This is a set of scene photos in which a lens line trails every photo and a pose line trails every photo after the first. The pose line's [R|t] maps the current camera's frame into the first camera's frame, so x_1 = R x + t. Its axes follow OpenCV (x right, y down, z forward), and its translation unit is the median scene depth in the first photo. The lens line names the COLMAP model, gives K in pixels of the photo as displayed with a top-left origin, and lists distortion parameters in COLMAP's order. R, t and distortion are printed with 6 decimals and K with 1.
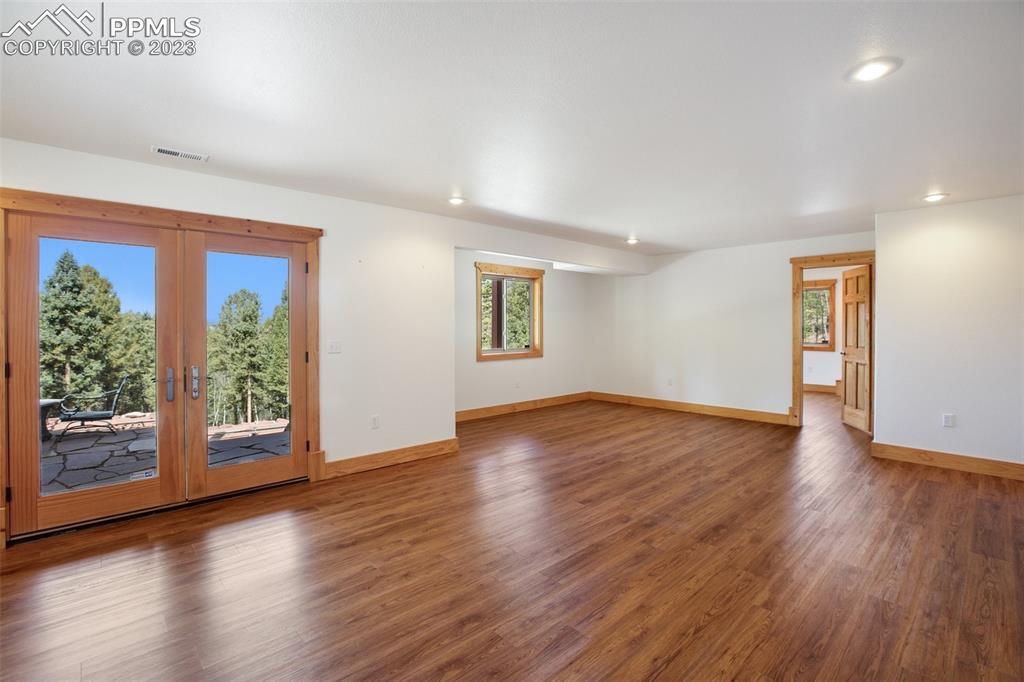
lens RADIAL K [[468.8, 0, 502.4], [0, 468.8, 326.0], [0, 0, 1]] dist [-0.023360, 0.005281]
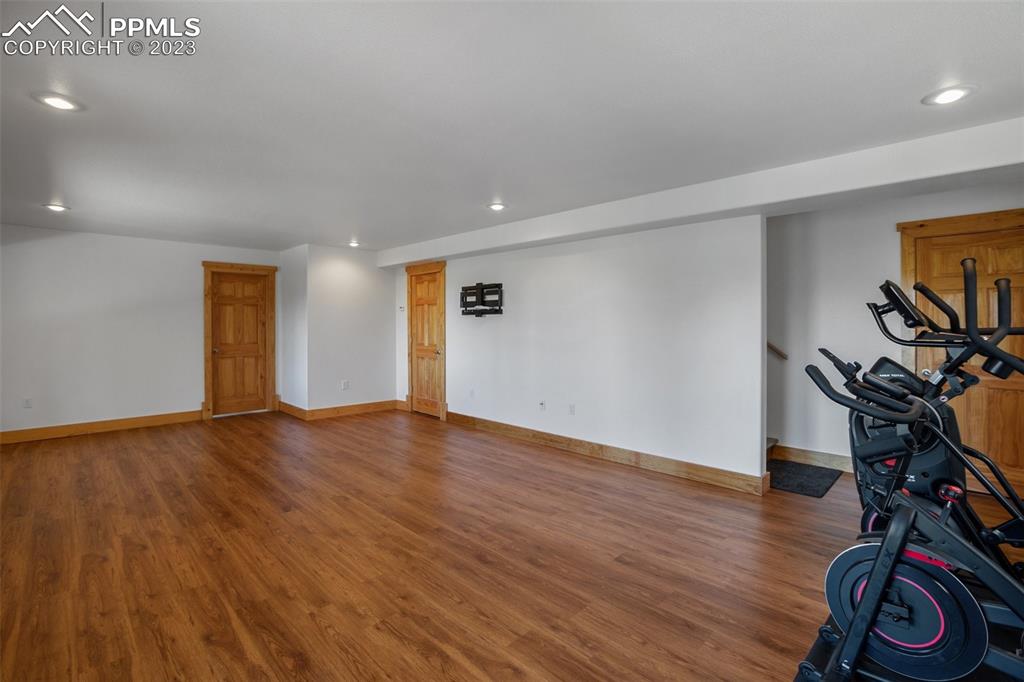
lens RADIAL K [[468.8, 0, 519.6], [0, 468.8, 323.1], [0, 0, 1]] dist [-0.023360, 0.005281]
pose [[-0.049770, 0.002275, 0.998758, -0.754414], [-0.002452, 0.999994, -0.002400, -0.003236], [-0.998758, -0.002569, -0.049764, 0.544827]]
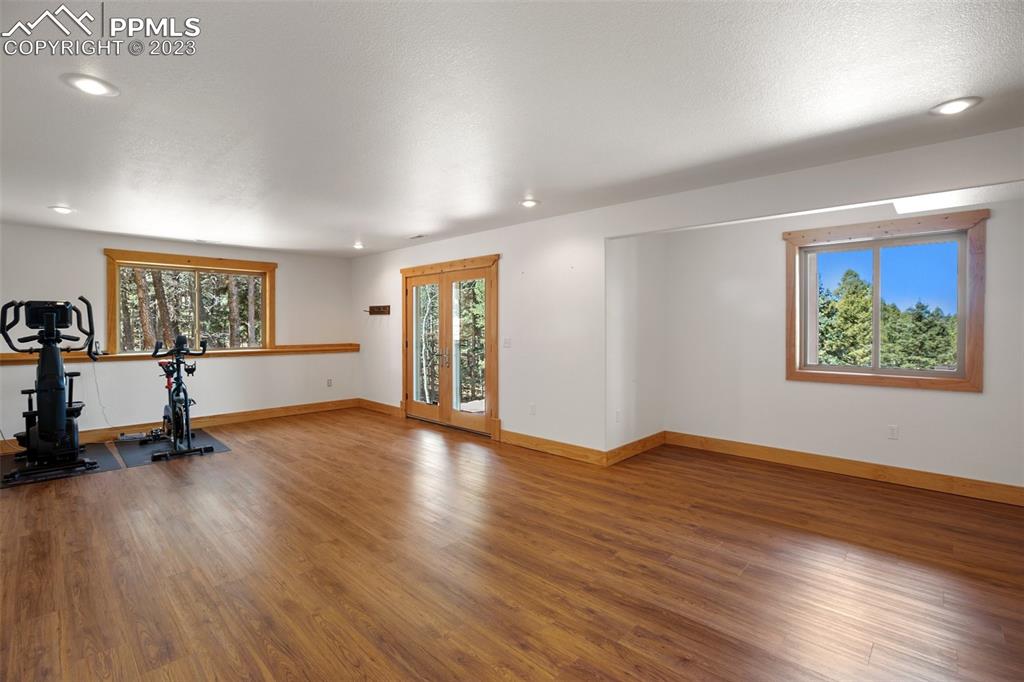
lens RADIAL K [[468.8, 0, 510.3], [0, 468.8, 331.8], [0, 0, 1]] dist [-0.023360, 0.005281]
pose [[0.050905, 0.008148, -0.998670, 1.022769], [0.007812, 0.999933, 0.008557, 0.005078], [0.998673, -0.008237, 0.050838, 1.027473]]
